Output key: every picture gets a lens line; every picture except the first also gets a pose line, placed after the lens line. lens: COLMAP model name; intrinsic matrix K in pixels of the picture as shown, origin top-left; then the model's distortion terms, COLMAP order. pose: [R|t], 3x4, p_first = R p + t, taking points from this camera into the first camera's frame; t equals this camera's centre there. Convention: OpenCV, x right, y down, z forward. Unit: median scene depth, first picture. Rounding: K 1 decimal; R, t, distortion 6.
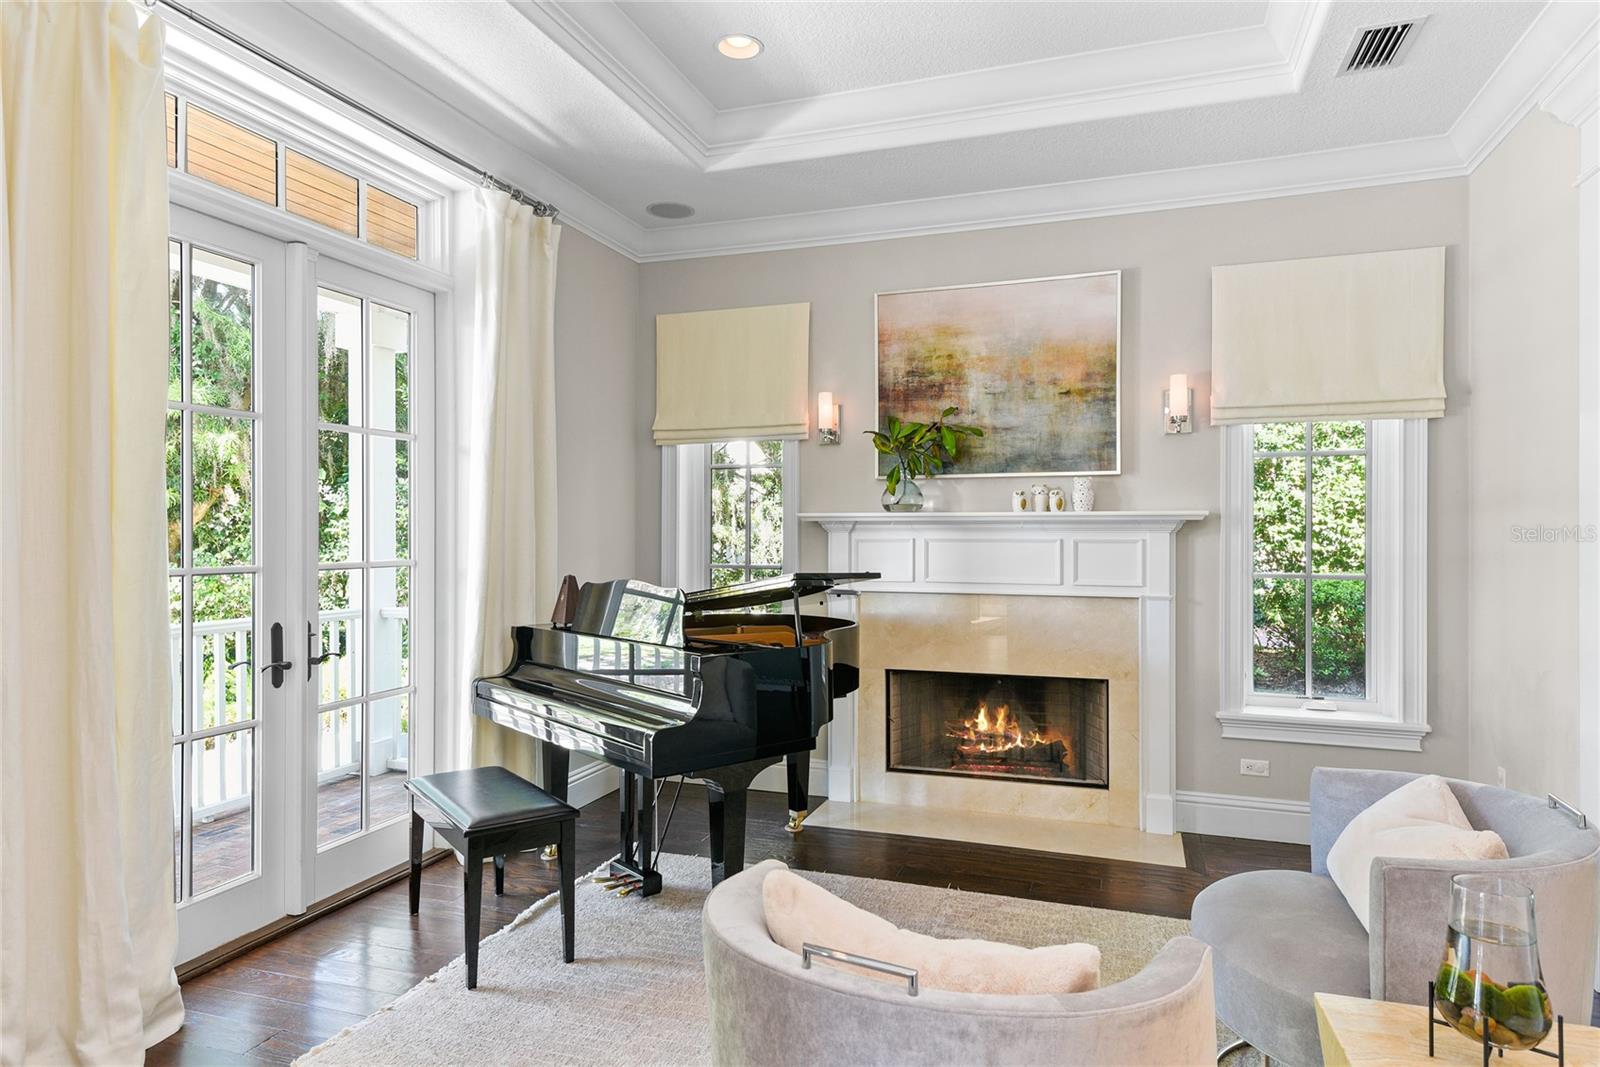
lens RADIAL K [[944.3, 0, 803.5], [0, 944.3, 534.1], [0, 0, 1]] dist [0.018586, -0.002250]
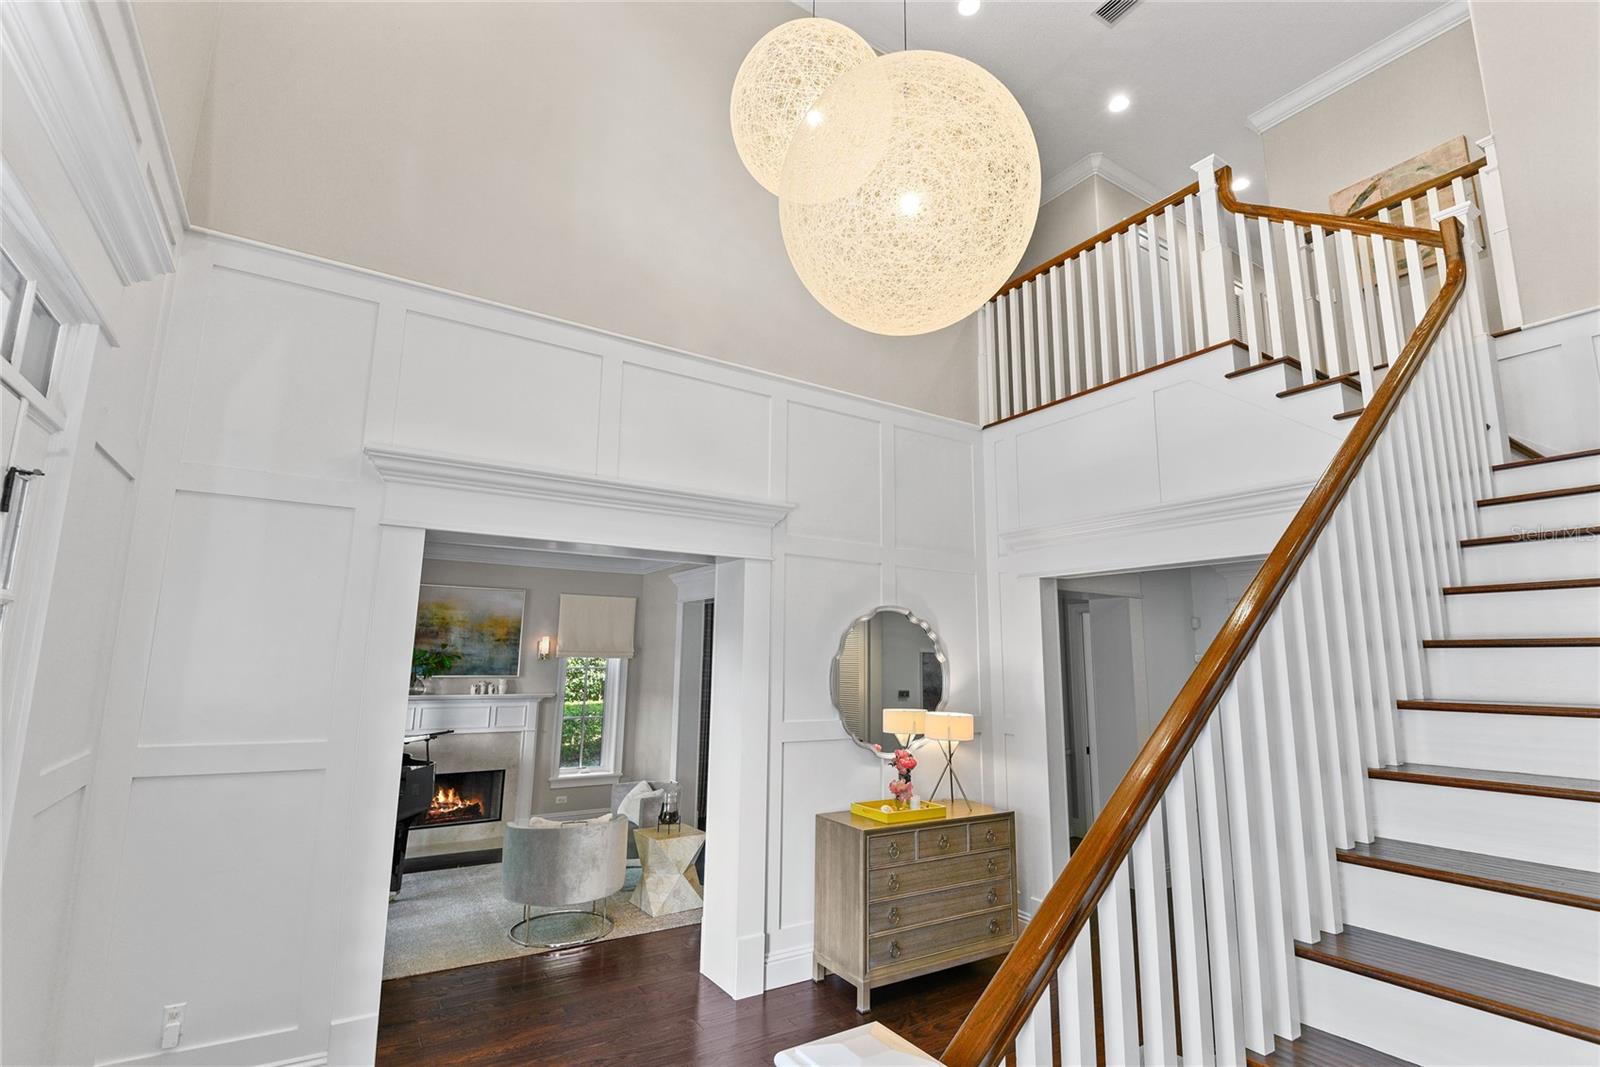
lens RADIAL K [[747.4, 0, 807.9], [0, 747.4, 528.4], [0, 0, 1]] dist [0.003099, -0.000188]
pose [[0.623108, 0.143816, 0.768800, -0.672562], [-0.013188, 0.984742, -0.173523, -0.110587], [-0.782024, 0.097984, 0.615497, -0.708349]]
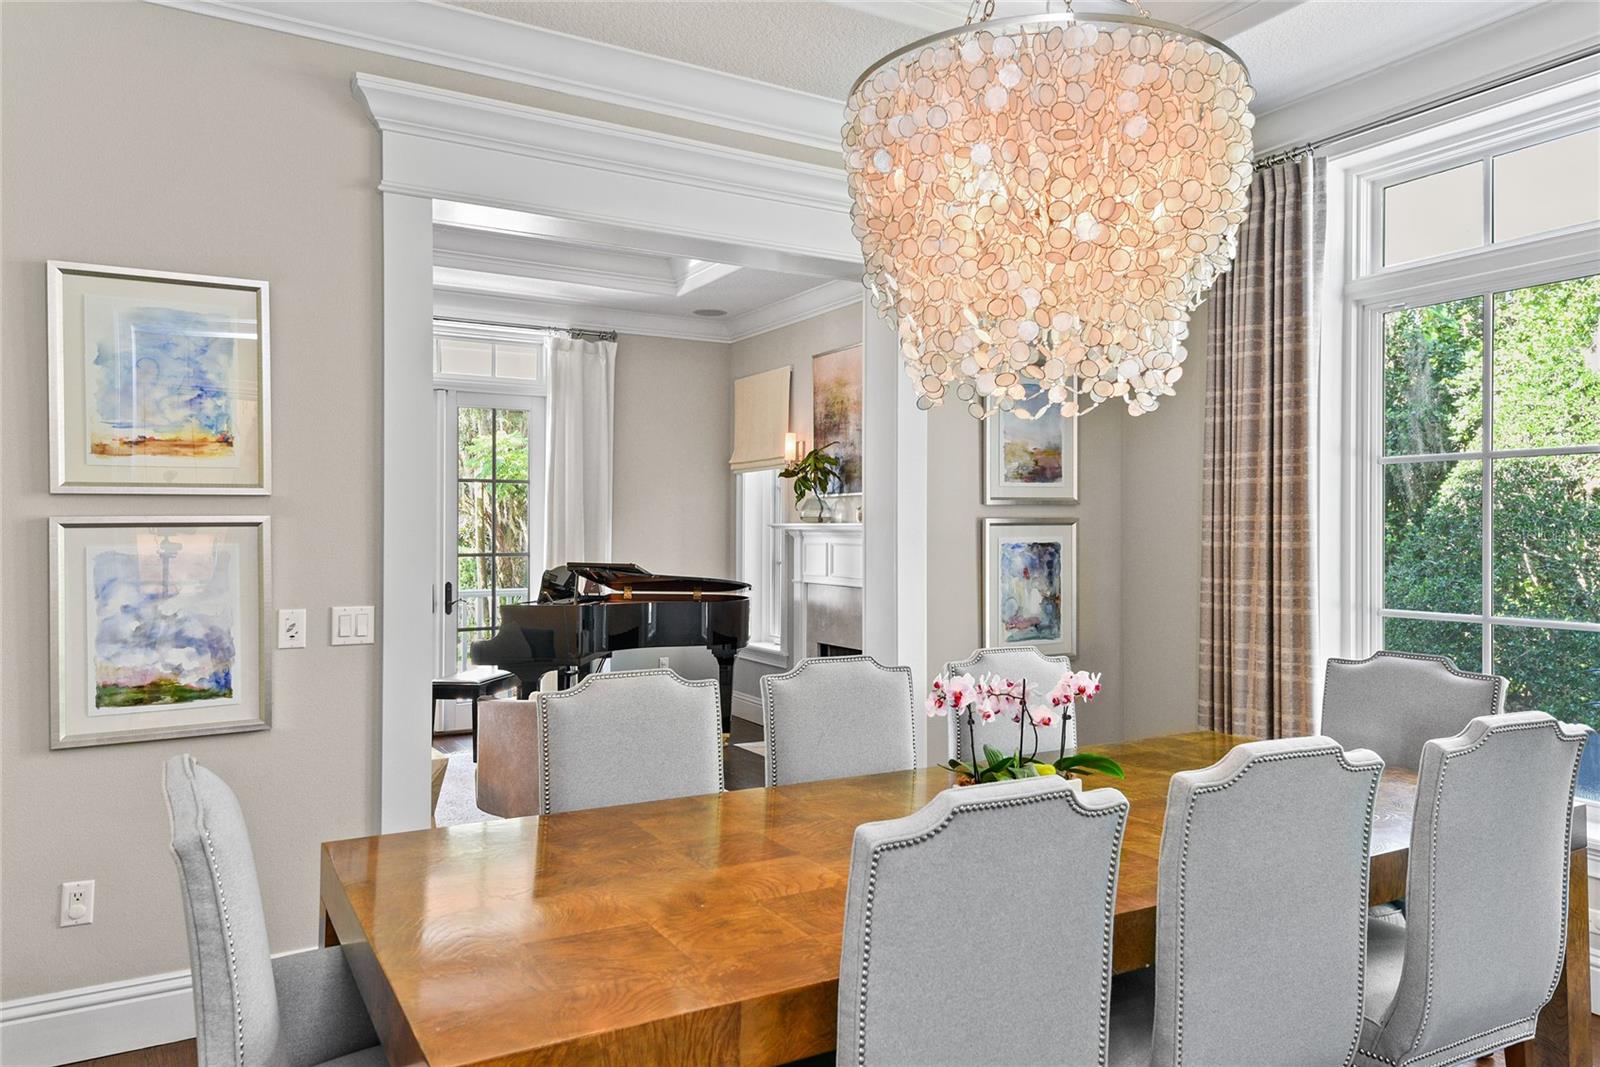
lens RADIAL K [[1067.5, 0, 796.4], [0, 1067.5, 533.1], [0, 0, 1]] dist [-0.002509, -0.000103]
pose [[0.745897, 0.006973, -0.666024, 1.116706], [-0.002837, 0.999969, 0.007292, -0.019867], [0.666055, -0.003549, 0.745894, -0.135465]]
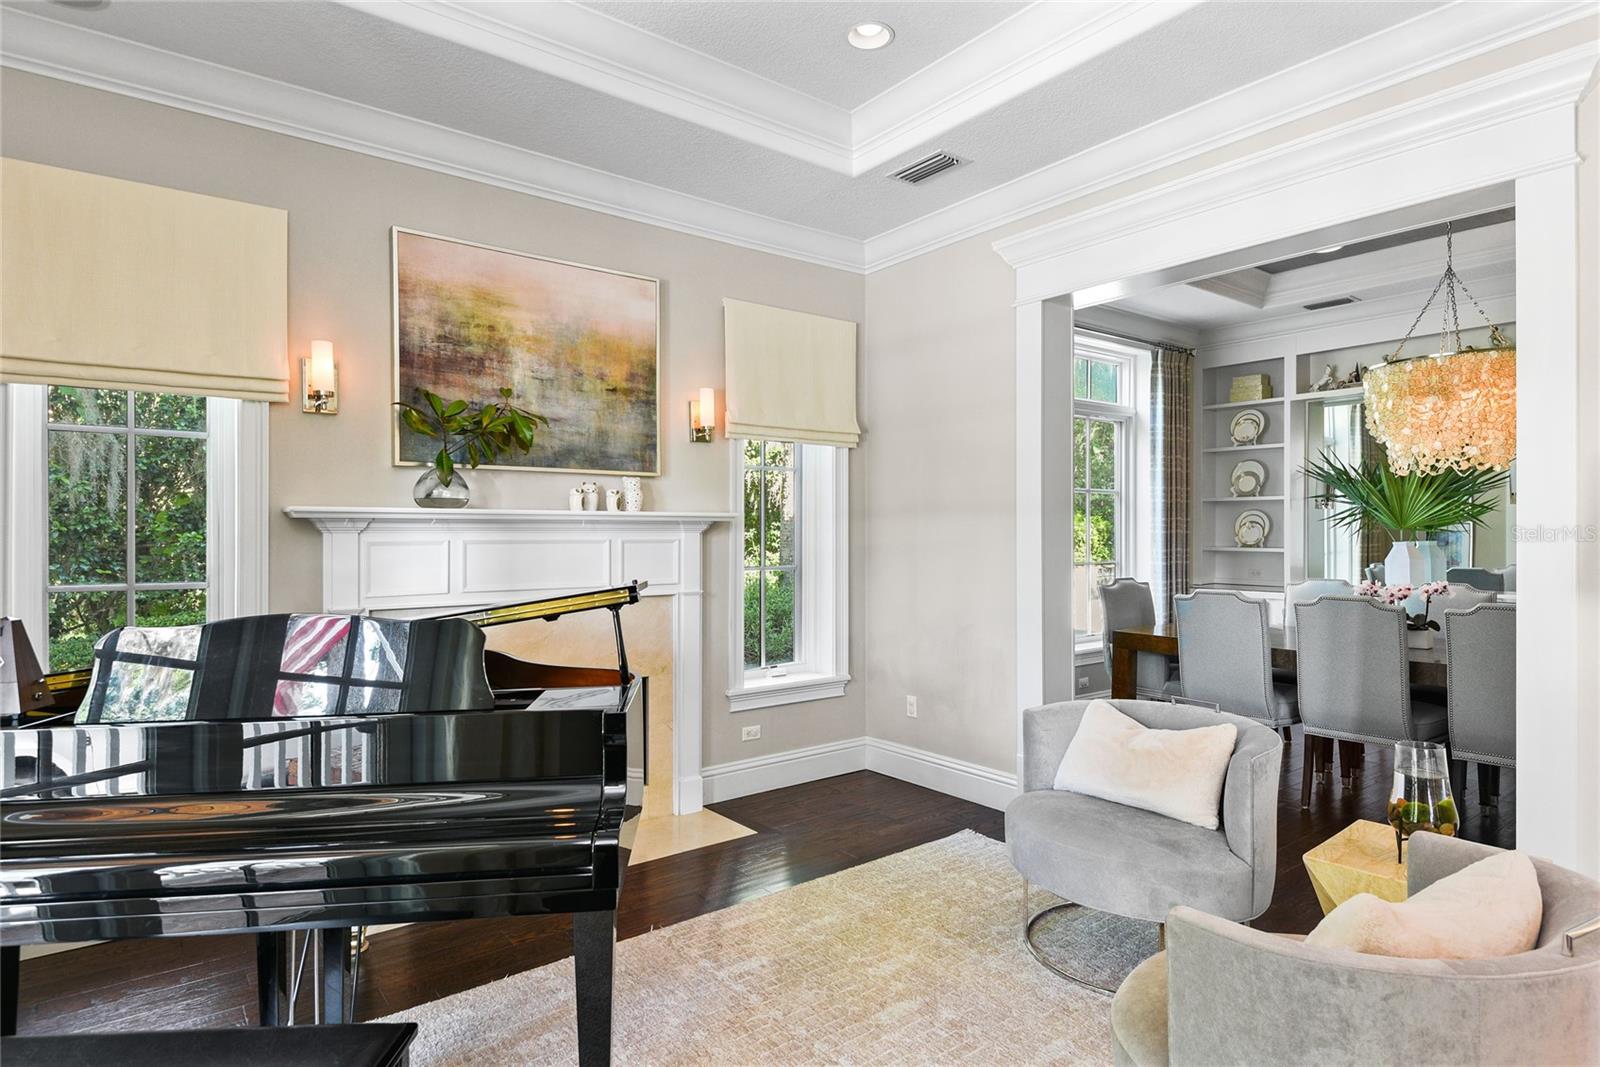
lens RADIAL K [[852.1, 0, 802.1], [0, 852.1, 536.3], [0, 0, 1]] dist [0.001928, -0.000355]
pose [[0.542588, -0.004471, 0.839987, -0.354093], [0.003131, 0.999990, 0.003300, -0.000371], [-0.839993, 0.000839, 0.542597, 0.354271]]
